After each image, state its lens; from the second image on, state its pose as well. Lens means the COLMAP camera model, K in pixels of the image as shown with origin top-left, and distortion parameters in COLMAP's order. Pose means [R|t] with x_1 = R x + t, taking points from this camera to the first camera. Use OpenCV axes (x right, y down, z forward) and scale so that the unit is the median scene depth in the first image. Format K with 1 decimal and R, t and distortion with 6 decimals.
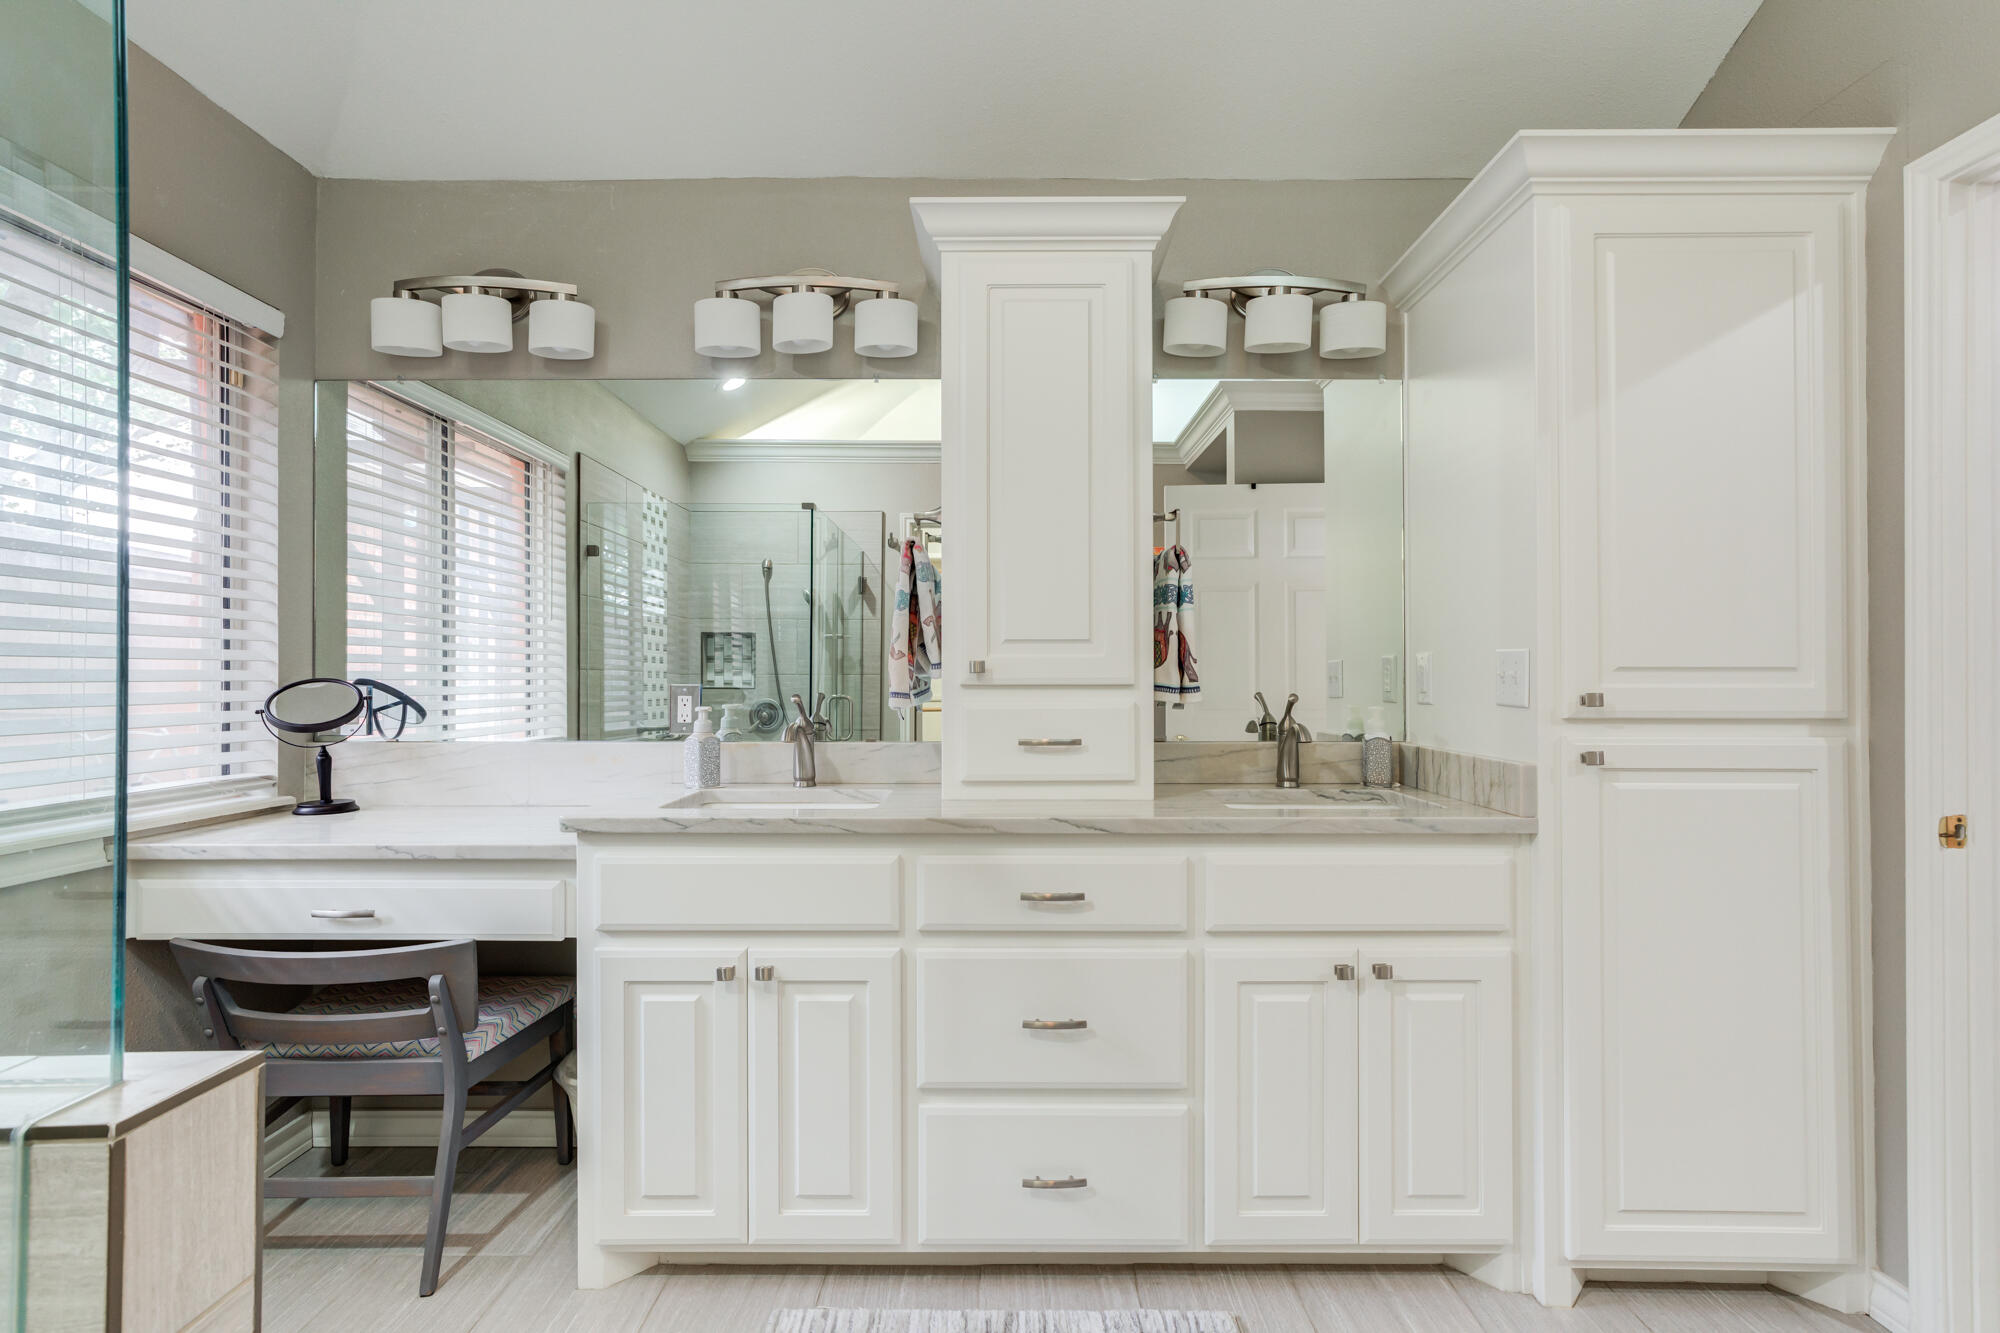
lens RADIAL K [[917.2, 0, 1002.3], [0, 917.2, 661.9], [0, 0, 1]] dist [-0.019086, 0.012988]
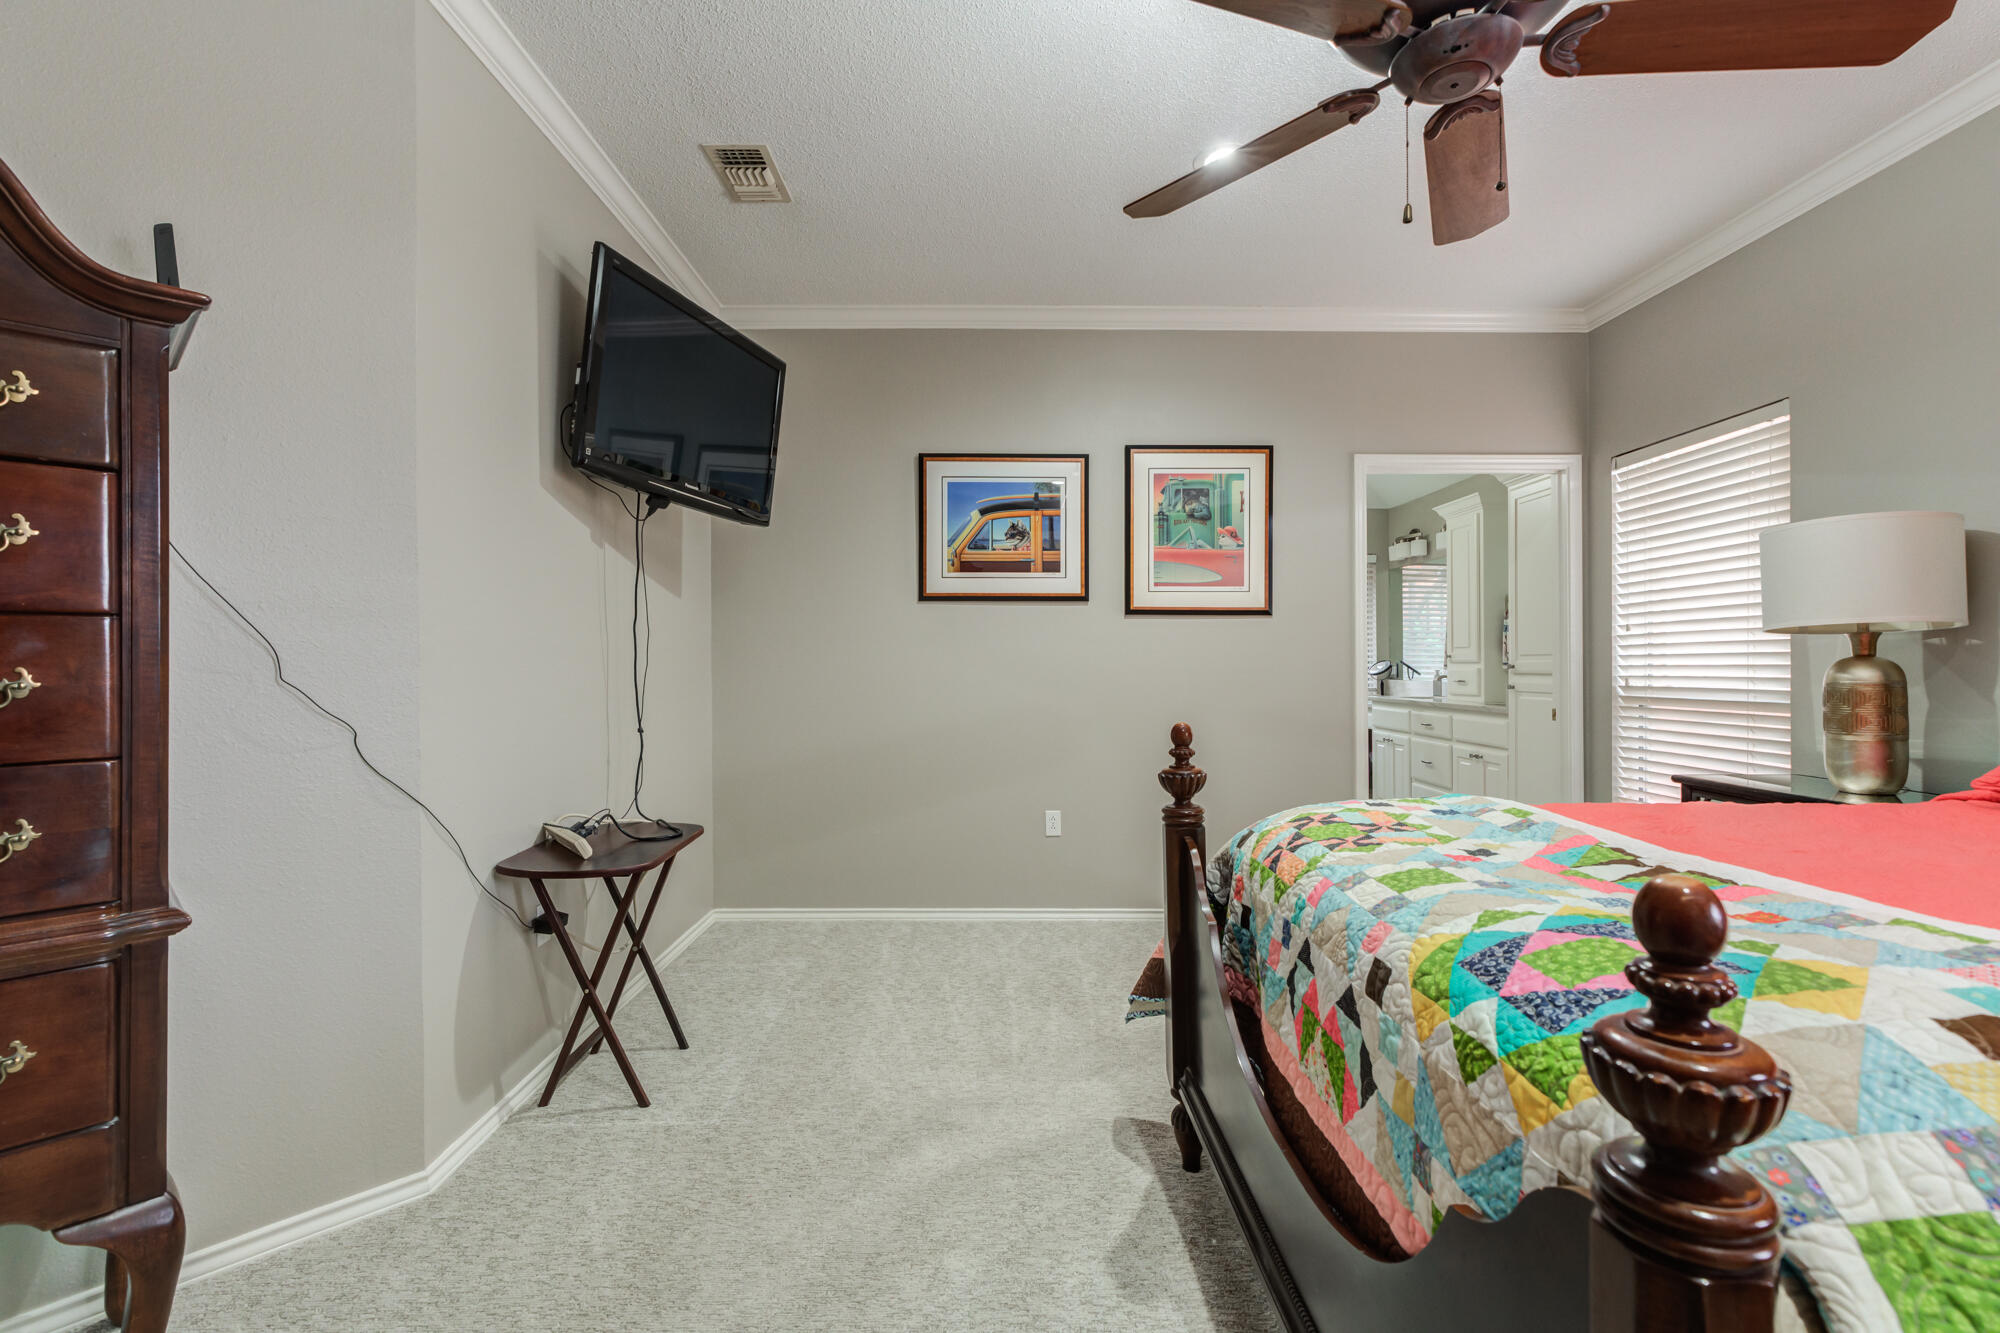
lens RADIAL K [[917.2, 0, 1002.3], [0, 917.2, 661.9], [0, 0, 1]] dist [-0.019086, 0.012988]
pose [[0.017156, -0.002503, -0.999850, 2.828466], [0.011954, 0.999926, -0.002299, 0.013502], [0.999781, -0.011912, 0.017184, -0.514823]]
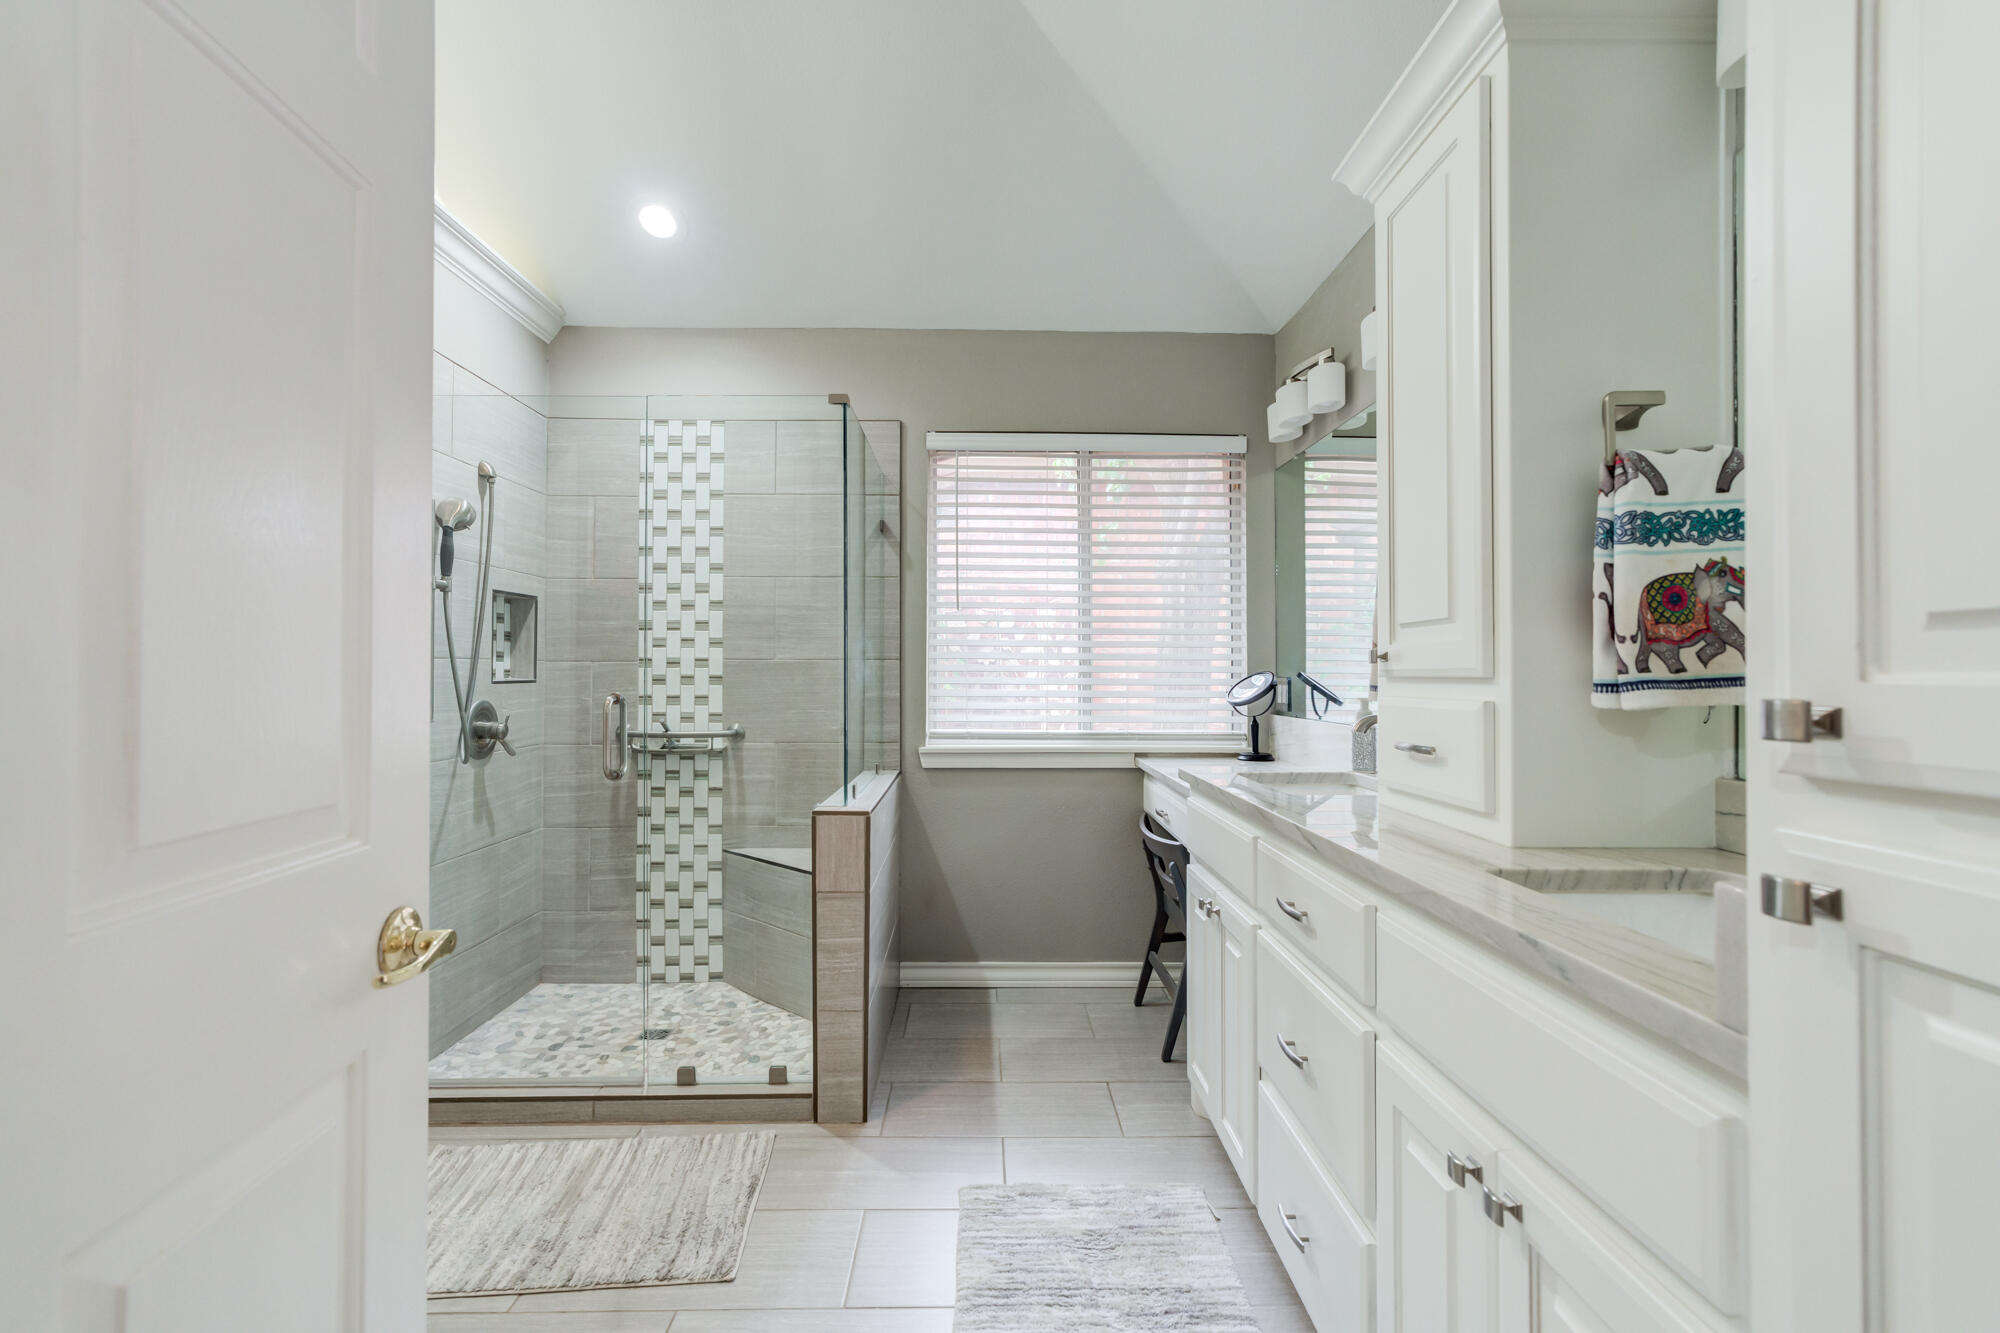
lens RADIAL K [[917.2, 0, 1002.3], [0, 917.2, 661.9], [0, 0, 1]] dist [-0.019086, 0.012988]
pose [[0.028133, -0.013743, -0.999510, 0.800098], [0.010796, 0.999851, -0.013444, 0.018071], [0.999546, -0.010412, 0.028277, 0.570812]]
